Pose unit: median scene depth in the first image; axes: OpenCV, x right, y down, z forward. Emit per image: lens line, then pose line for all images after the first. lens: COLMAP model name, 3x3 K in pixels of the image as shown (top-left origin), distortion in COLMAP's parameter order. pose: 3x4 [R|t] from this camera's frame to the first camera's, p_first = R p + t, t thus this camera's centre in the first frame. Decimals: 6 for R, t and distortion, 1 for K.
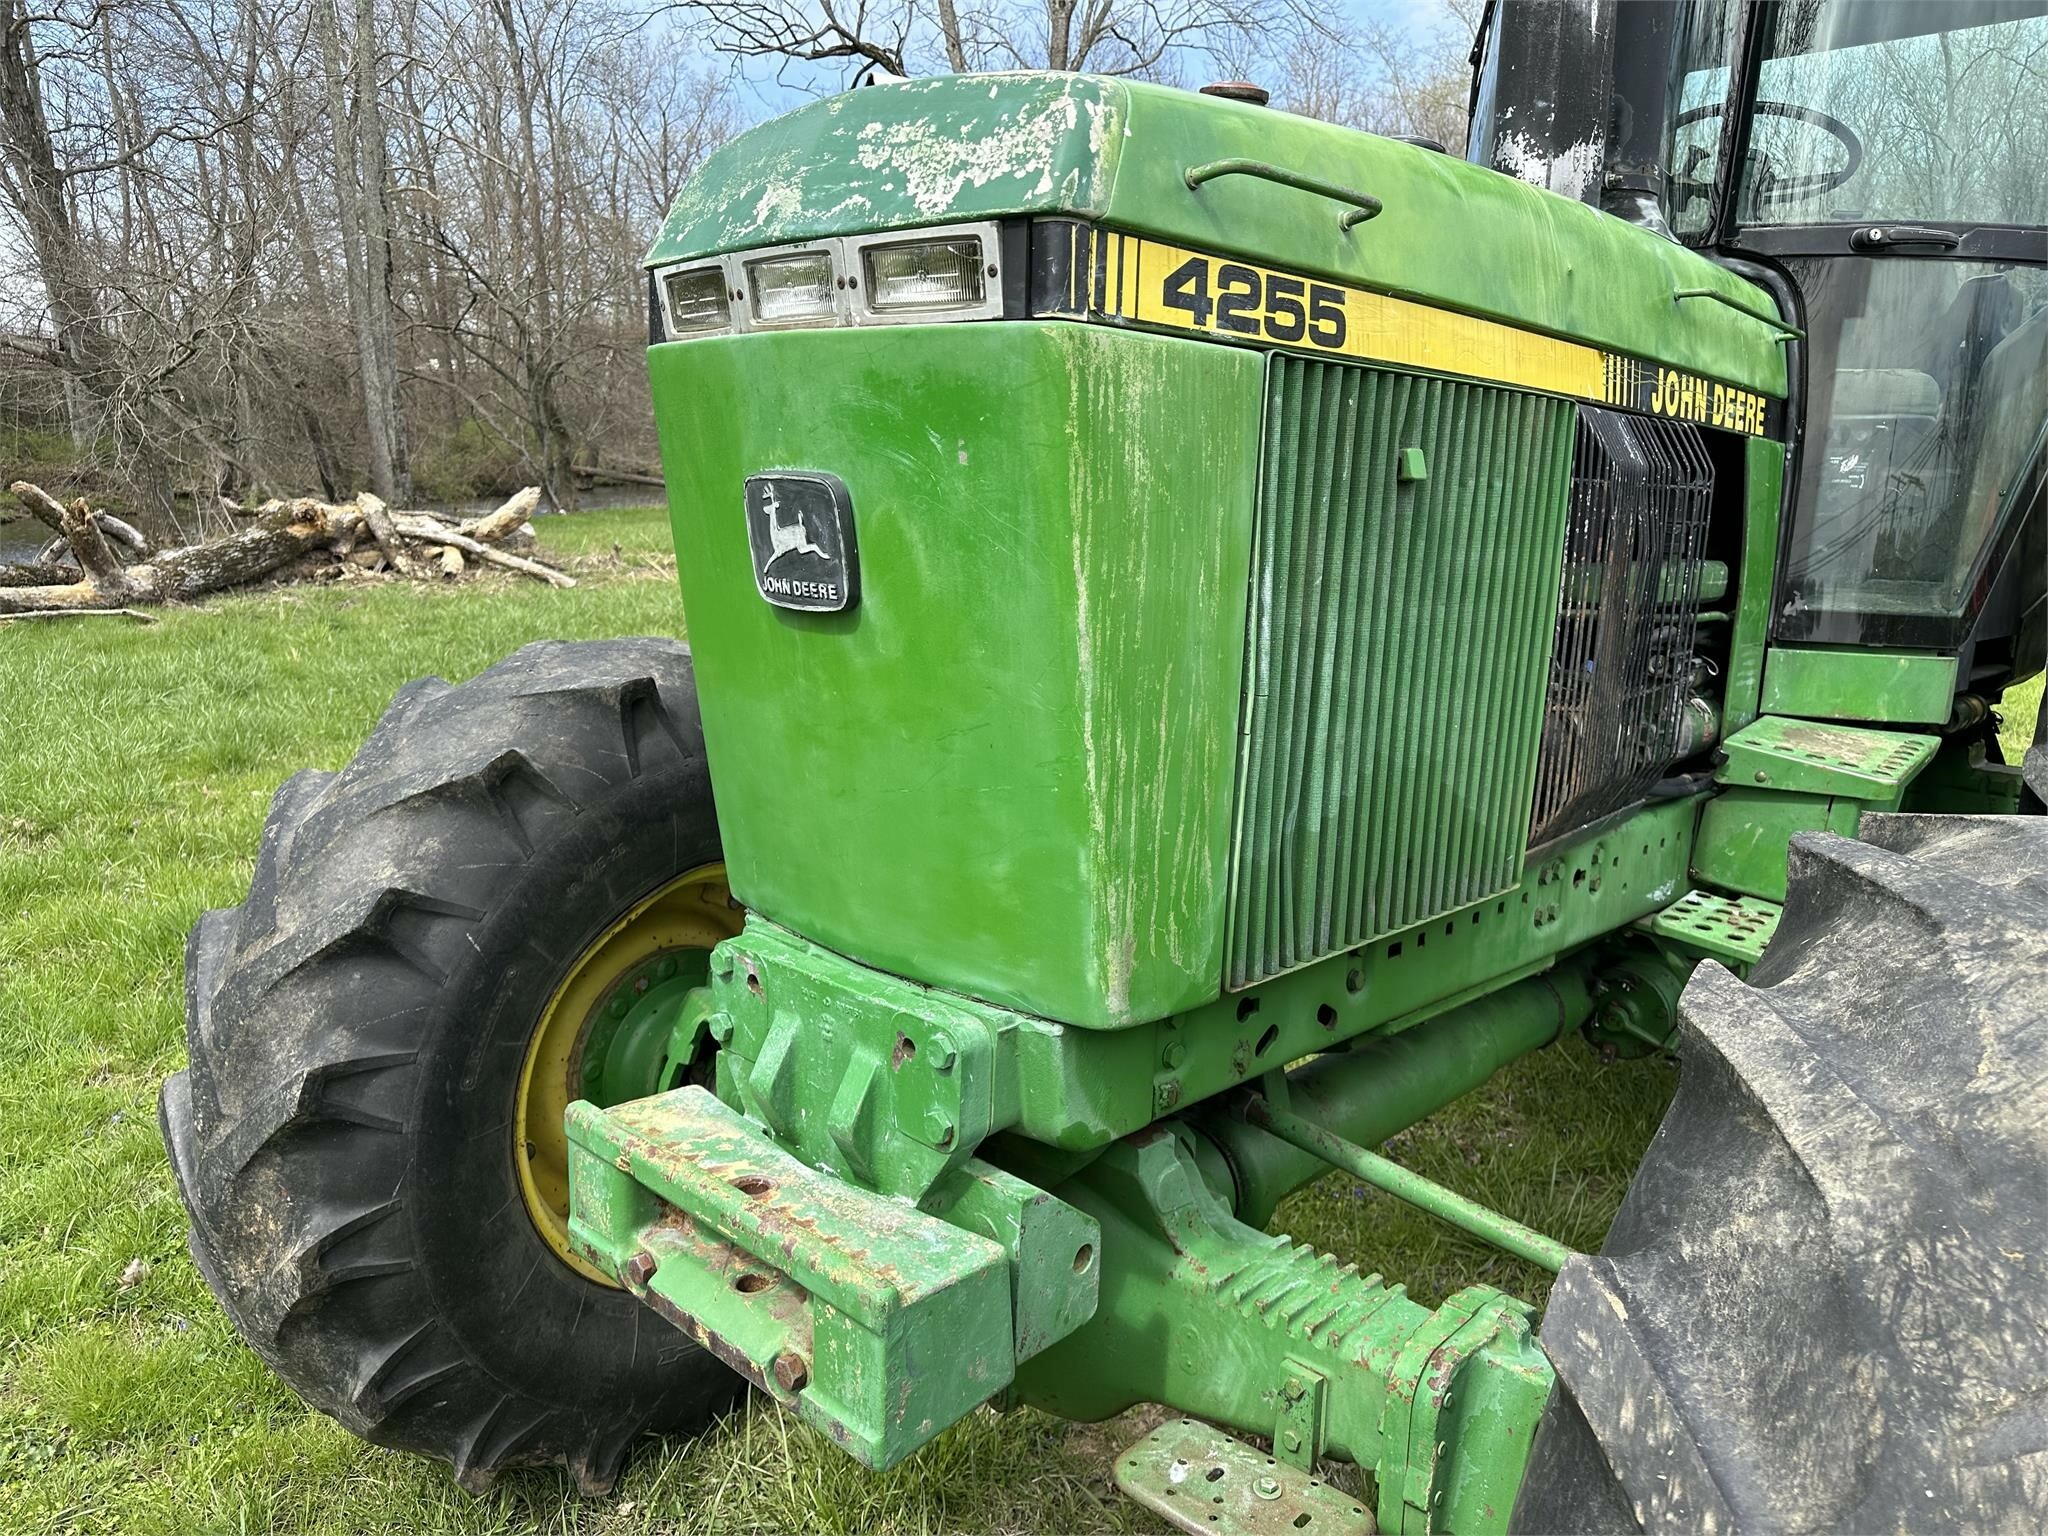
lens RADIAL K [[1422.2, 0, 1021.3], [0, 1422.2, 779.0], [0, 0, 1]] dist [0.130247, -0.238337]
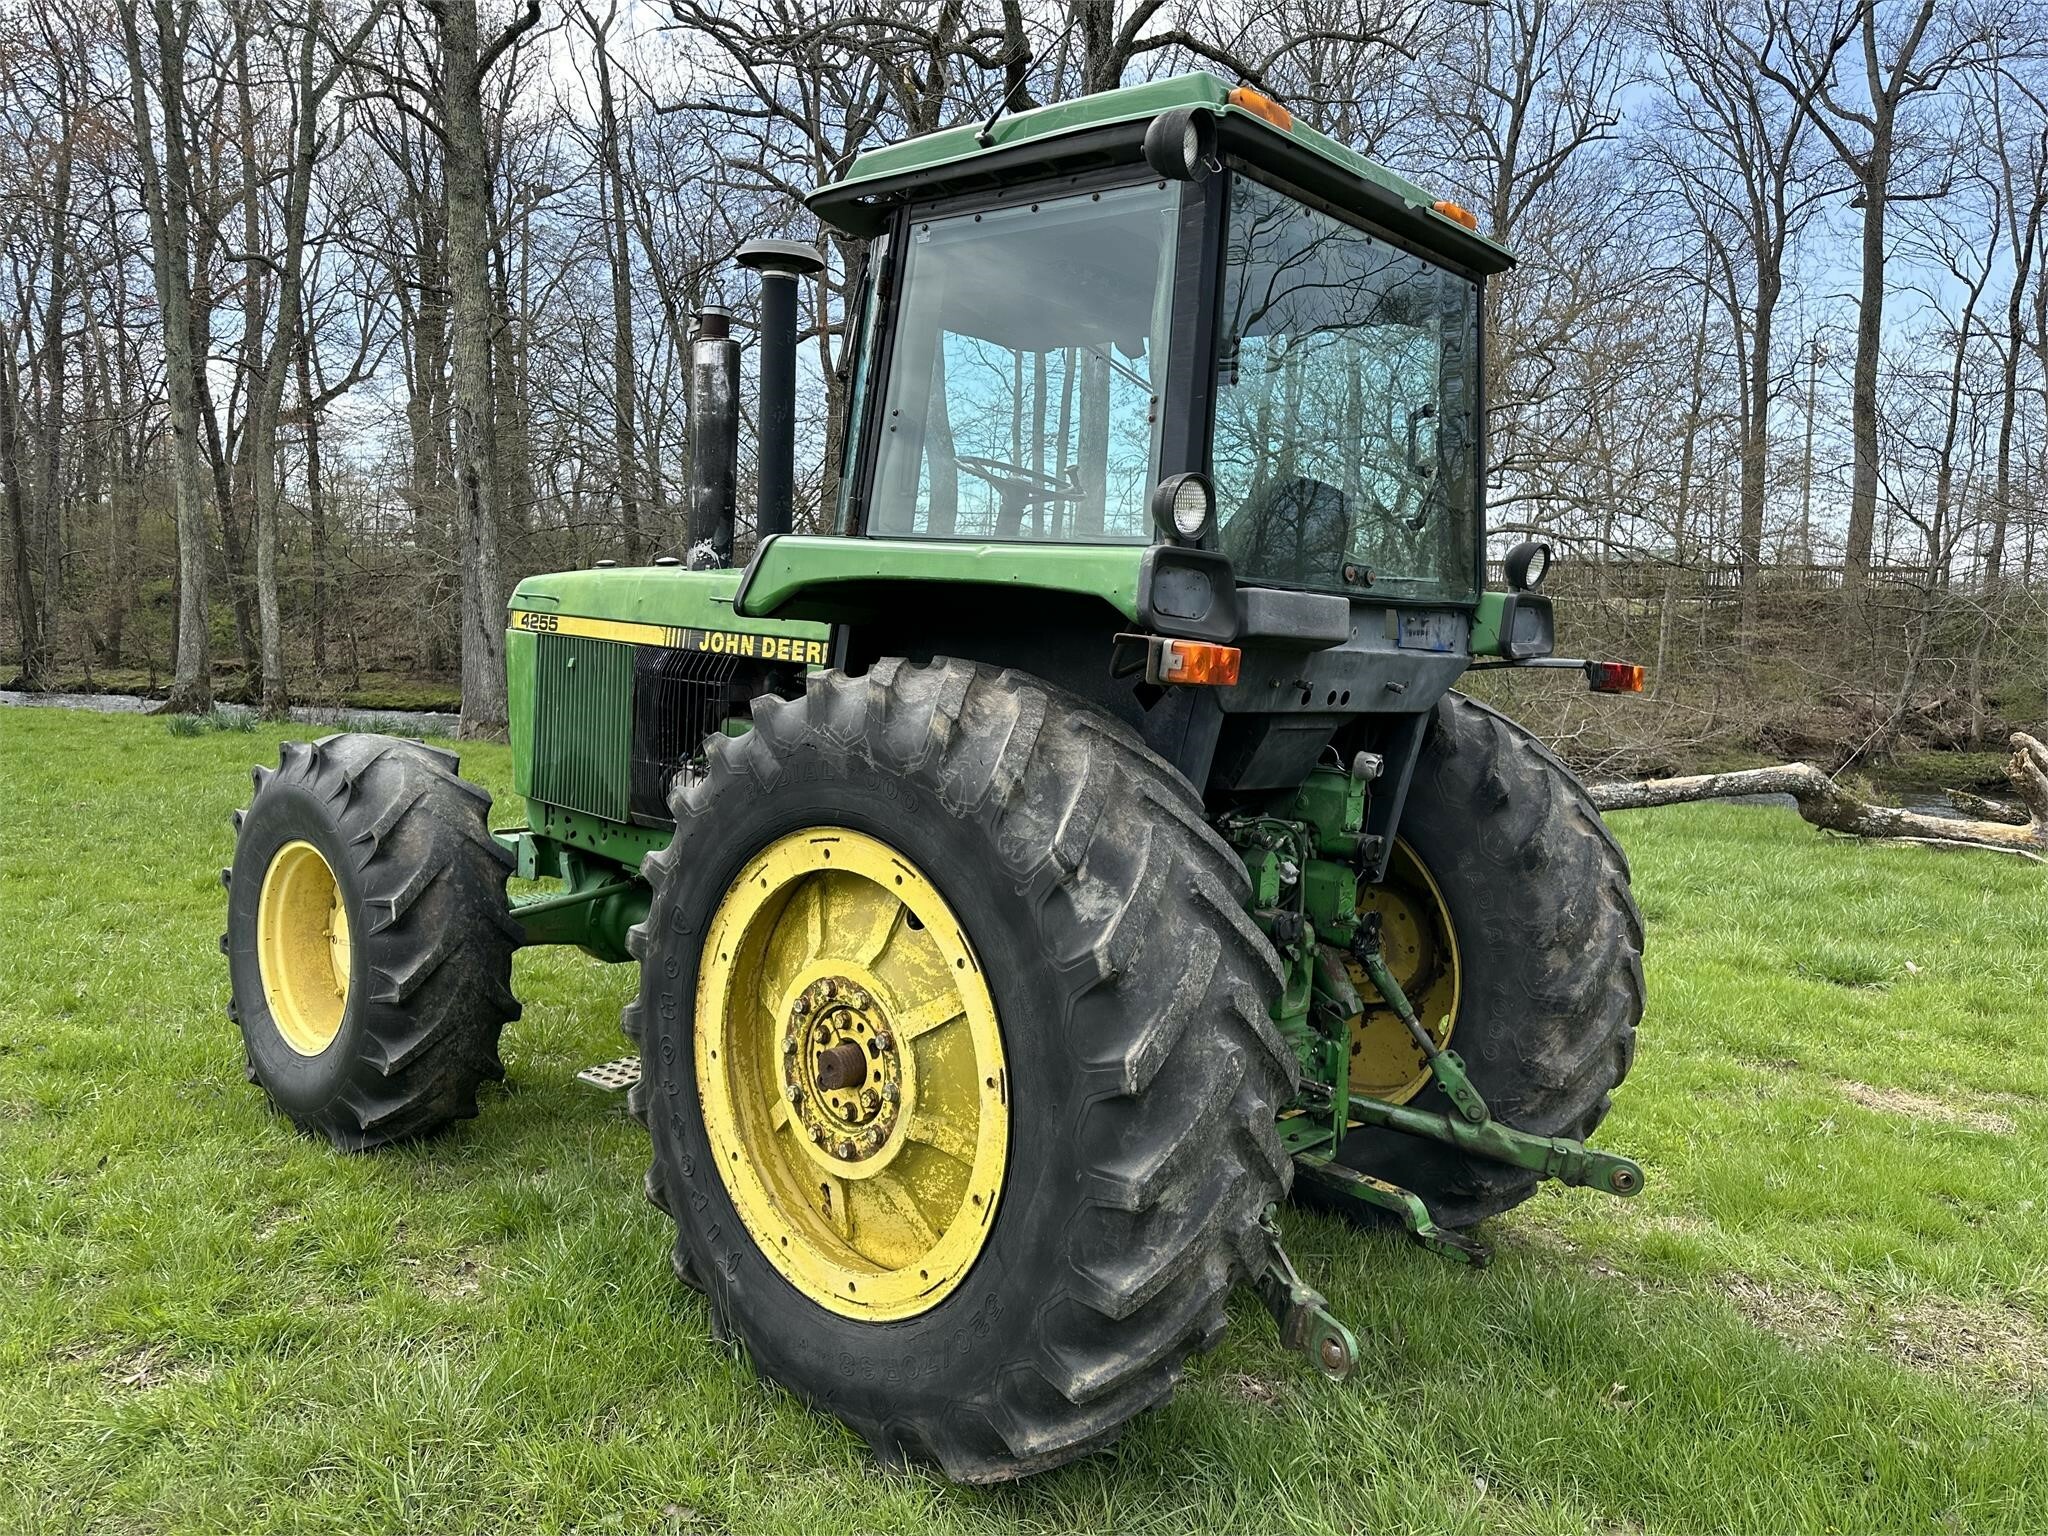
lens RADIAL K [[1409.5, 0, 1018.3], [0, 1409.5, 765.4], [0, 0, 1]] dist [0.087676, -0.105289]
pose [[0.018143, 0.070602, -0.997340, 4.081536], [-0.260899, 0.963279, 0.063445, -0.528263], [0.965196, 0.259054, 0.035897, 2.186898]]
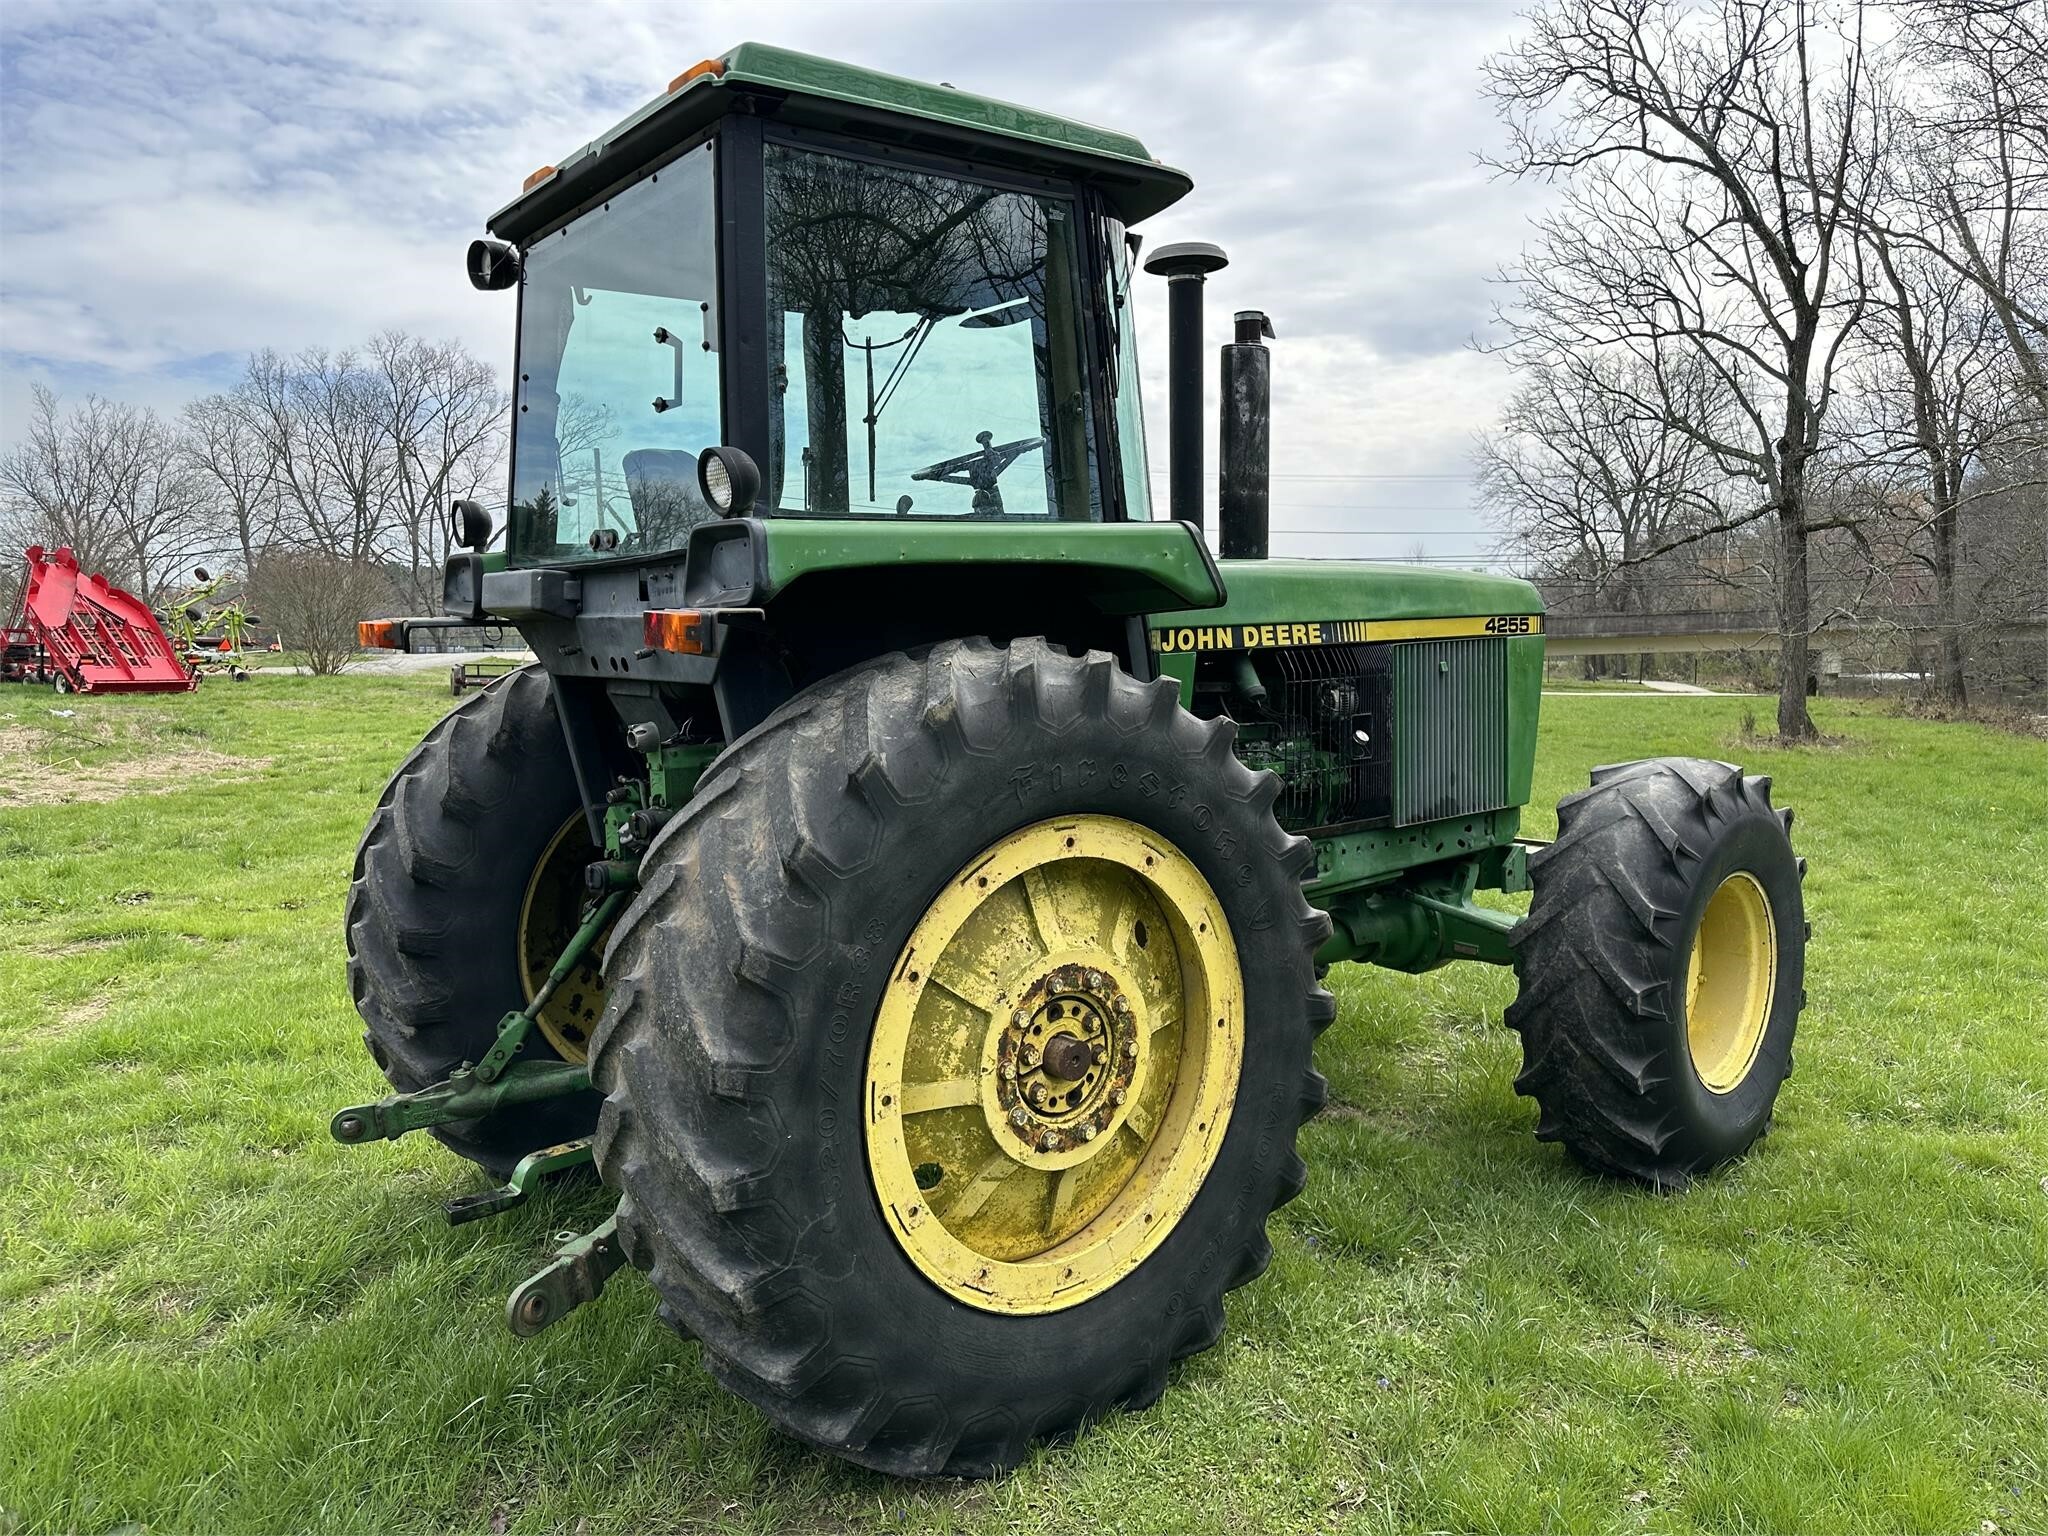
lens RADIAL K [[1438.1, 0, 1001.8], [0, 1438.1, 770.7], [0, 0, 1]] dist [0.068199, -0.068611]
pose [[-0.986325, -0.022315, 0.163294, 0.529461], [0.028416, 0.952930, 0.301857, -1.210453], [-0.162344, 0.302369, -0.939264, 5.161192]]
